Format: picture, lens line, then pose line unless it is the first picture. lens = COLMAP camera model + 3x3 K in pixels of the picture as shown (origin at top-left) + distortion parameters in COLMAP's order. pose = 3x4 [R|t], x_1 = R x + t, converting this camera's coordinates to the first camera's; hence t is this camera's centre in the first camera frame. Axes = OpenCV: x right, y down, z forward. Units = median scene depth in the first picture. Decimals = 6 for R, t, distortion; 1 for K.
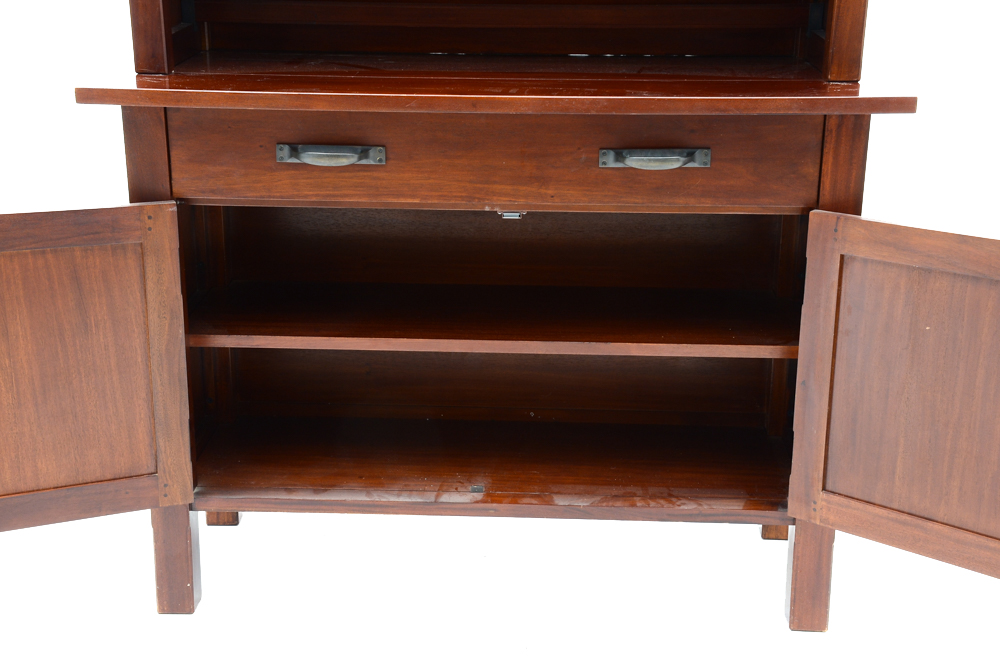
lens RADIAL K [[1499.1, 0, 493.3], [0, 1499.1, 331.9], [0, 0, 1]] dist [0.214509, 0.000000]
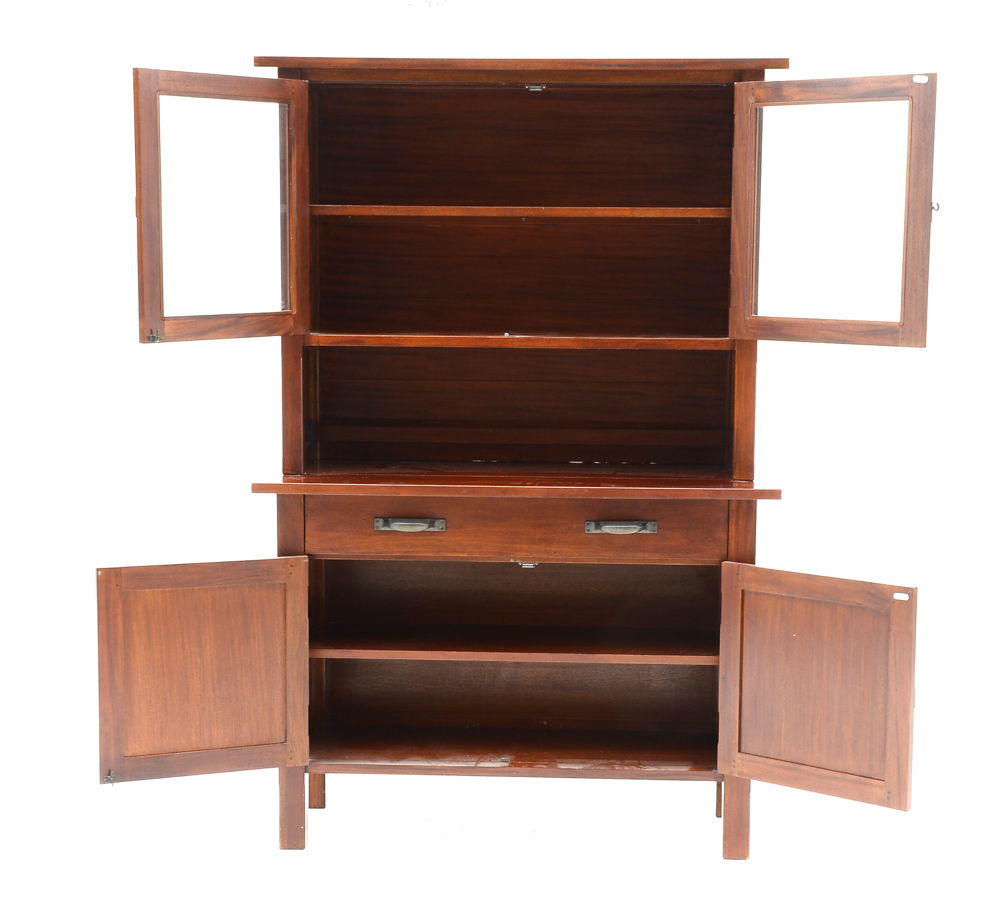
lens RADIAL K [[2068.0, 0, 508.8], [0, 2068.0, 492.0], [0, 0, 1]] dist [0.172468, 0.000000]
pose [[0.999981, 0.001827, -0.005955, 0.005079], [-0.002820, 0.985211, -0.171324, 0.207571], [0.005553, 0.171337, 0.985197, -1.065571]]
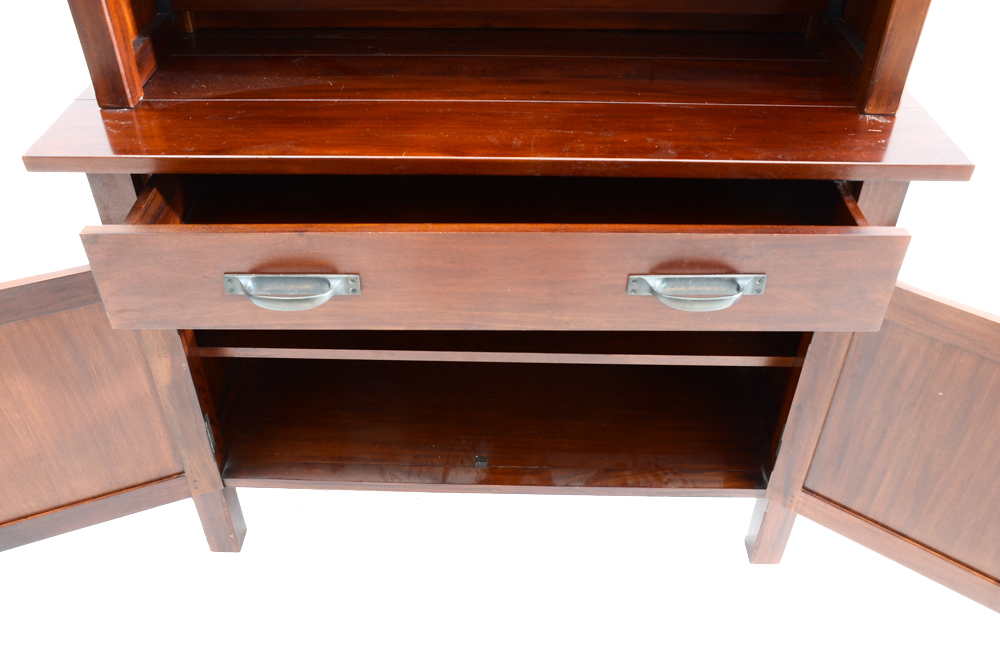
lens RADIAL K [[888.6, 0, 491.7], [0, 888.6, 335.1], [0, 0, 1]] dist [-0.056670, 0.027949]
pose [[0.999880, -0.014849, 0.004426, -0.004933], [0.012222, 0.931406, 0.363776, -0.235047], [-0.009524, -0.363678, 0.931476, 0.470888]]
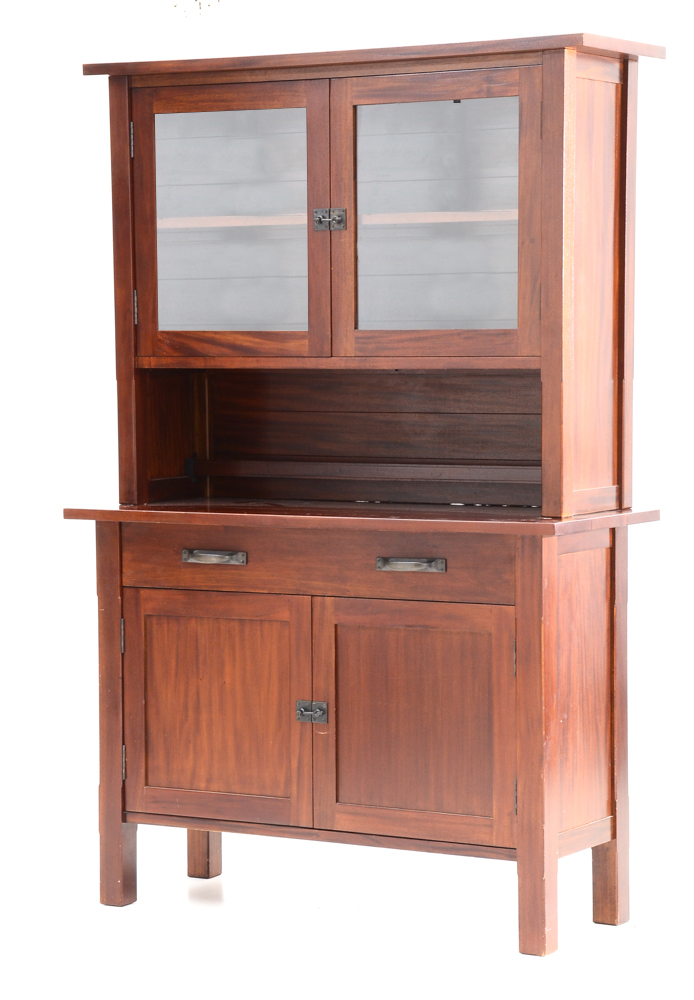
lens RADIAL K [[2853.8, 0, 371.2], [0, 2853.8, 539.3], [0, 0, 1]] dist [0.637211, 0.000000]
pose [[0.881430, 0.022861, -0.471762, 1.292033], [-0.131444, 0.971242, -0.198523, 0.381380], [0.453656, 0.236994, 0.859087, -1.254883]]
